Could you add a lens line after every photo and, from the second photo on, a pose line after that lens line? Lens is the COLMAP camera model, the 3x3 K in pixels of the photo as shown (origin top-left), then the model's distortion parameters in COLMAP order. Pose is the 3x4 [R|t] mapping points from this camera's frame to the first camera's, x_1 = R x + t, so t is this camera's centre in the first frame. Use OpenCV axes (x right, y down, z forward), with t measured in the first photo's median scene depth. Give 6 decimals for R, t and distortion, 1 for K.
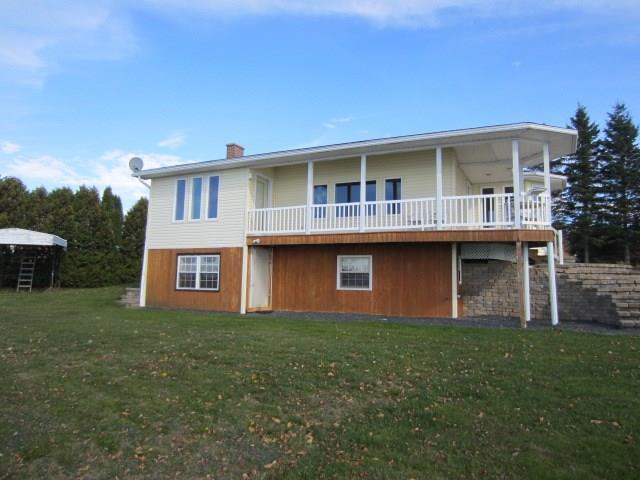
lens RADIAL K [[454.9, 0, 322.5], [0, 454.9, 236.6], [0, 0, 1]] dist [-0.024538, 0.004389]
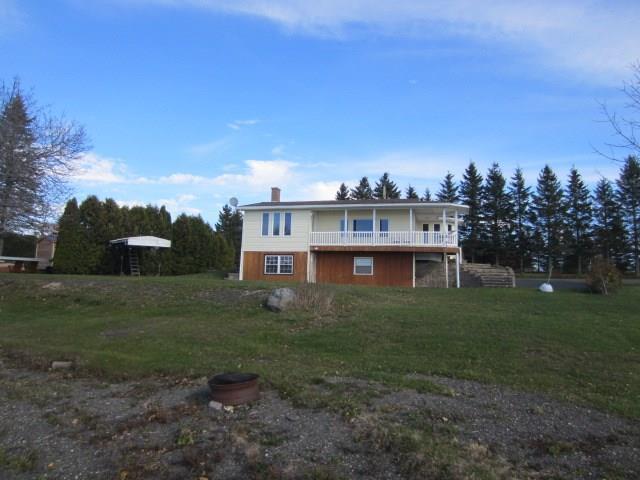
lens RADIAL K [[454.9, 0, 322.5], [0, 454.9, 236.6], [0, 0, 1]] dist [-0.024538, 0.004389]
pose [[0.978479, 0.031796, 0.203881, -0.481740], [-0.029586, 0.999466, -0.013881, -0.014509], [-0.204214, 0.007550, 0.978897, -0.843570]]
